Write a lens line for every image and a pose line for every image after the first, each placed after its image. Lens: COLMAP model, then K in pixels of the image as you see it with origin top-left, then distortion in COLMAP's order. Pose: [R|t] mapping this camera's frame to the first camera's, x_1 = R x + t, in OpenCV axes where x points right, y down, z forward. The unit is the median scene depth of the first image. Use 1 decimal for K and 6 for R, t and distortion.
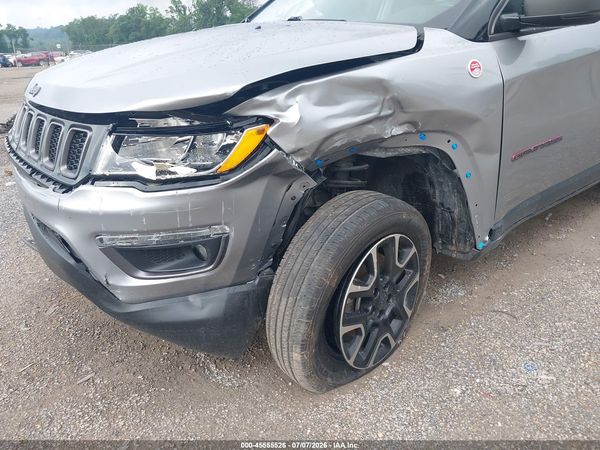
lens RADIAL K [[474.2, 0, 305.3], [0, 474.2, 222.9], [0, 0, 1]] dist [0.015584, -0.003226]
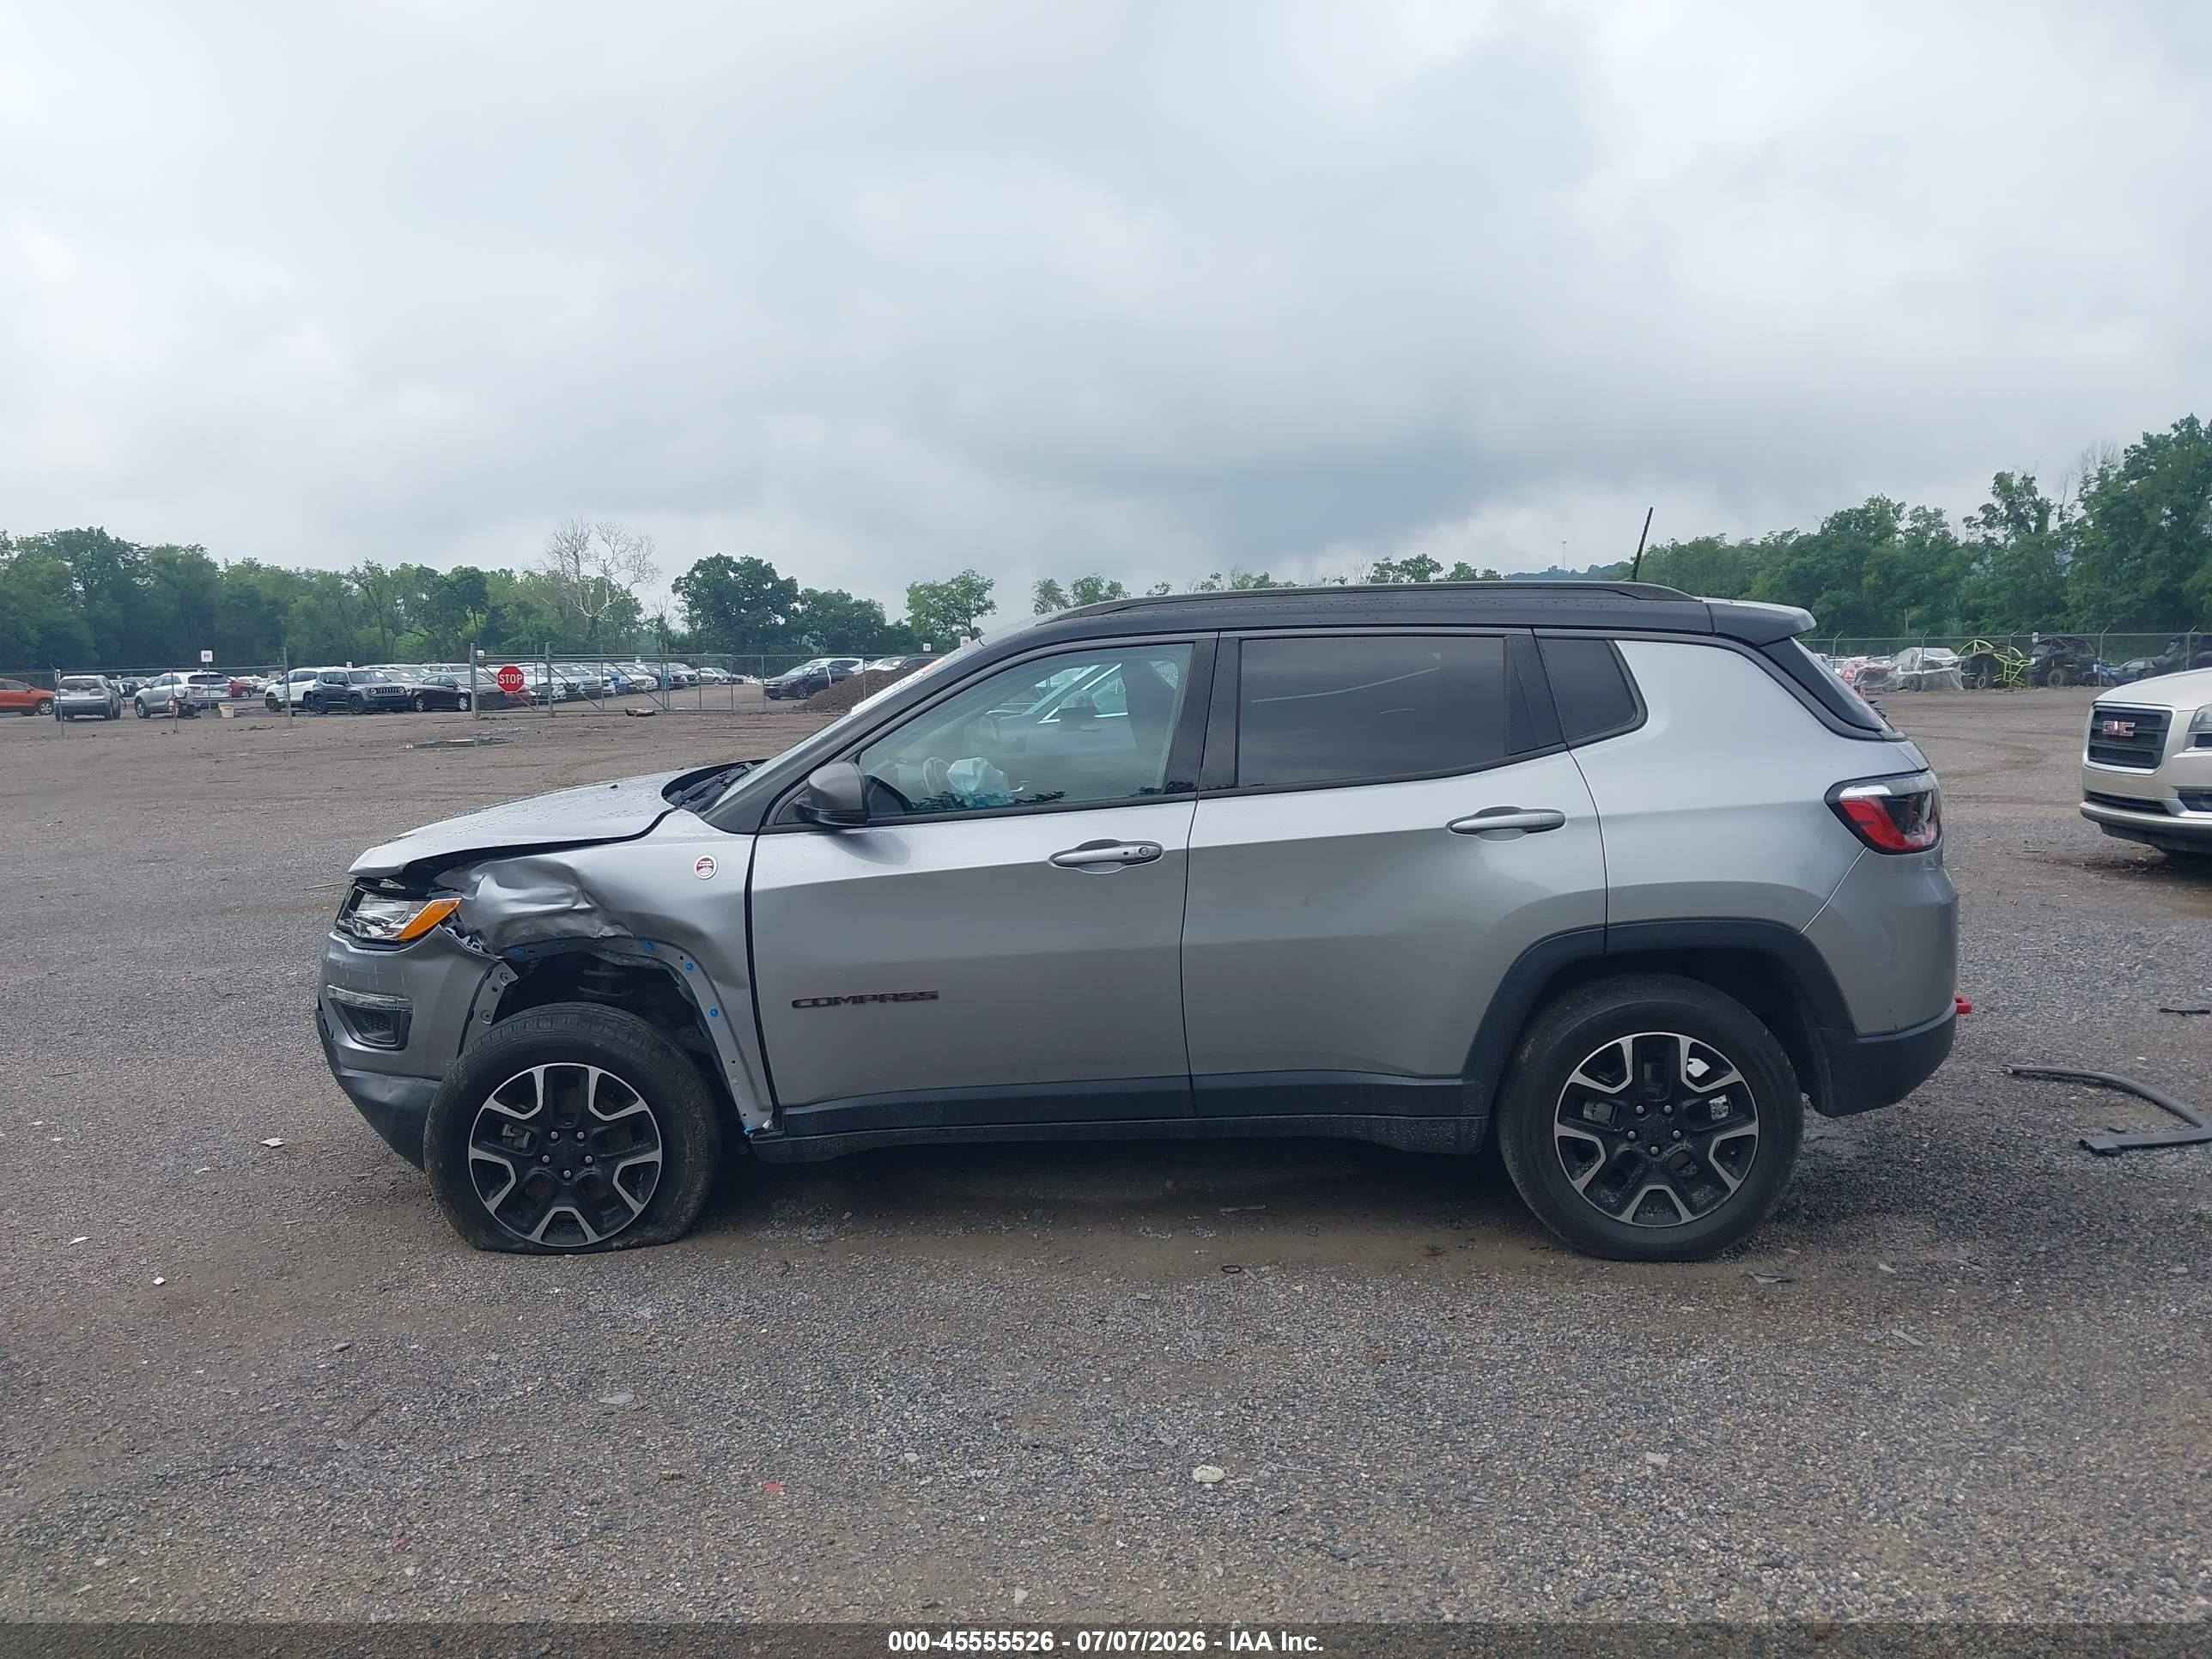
lens RADIAL K [[1748.3, 0, 1125.5], [0, 1748.3, 821.6], [0, 0, 1]] dist [0.015584, -0.003226]
pose [[0.749022, 0.105121, -0.654153, 2.819958], [-0.260954, 0.954332, -0.145440, -0.176503], [0.608991, 0.279641, 0.742247, -0.707601]]
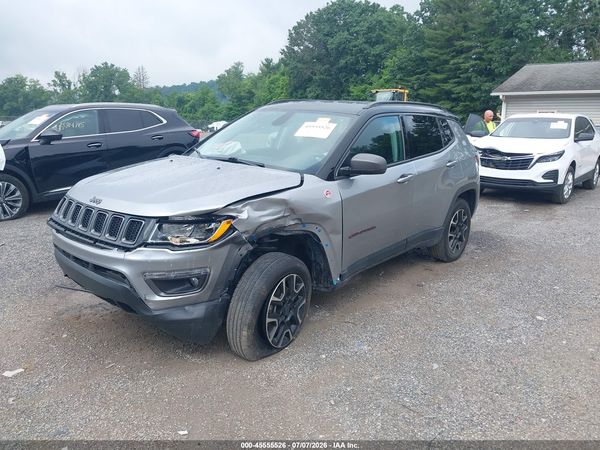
lens RADIAL K [[474.2, 0, 305.3], [0, 474.2, 222.9], [0, 0, 1]] dist [0.015584, -0.003226]
pose [[0.972653, 0.019530, 0.231442, -0.228699], [0.018575, 0.986726, -0.161328, 0.140320], [-0.231521, 0.161215, 0.959379, -0.994555]]
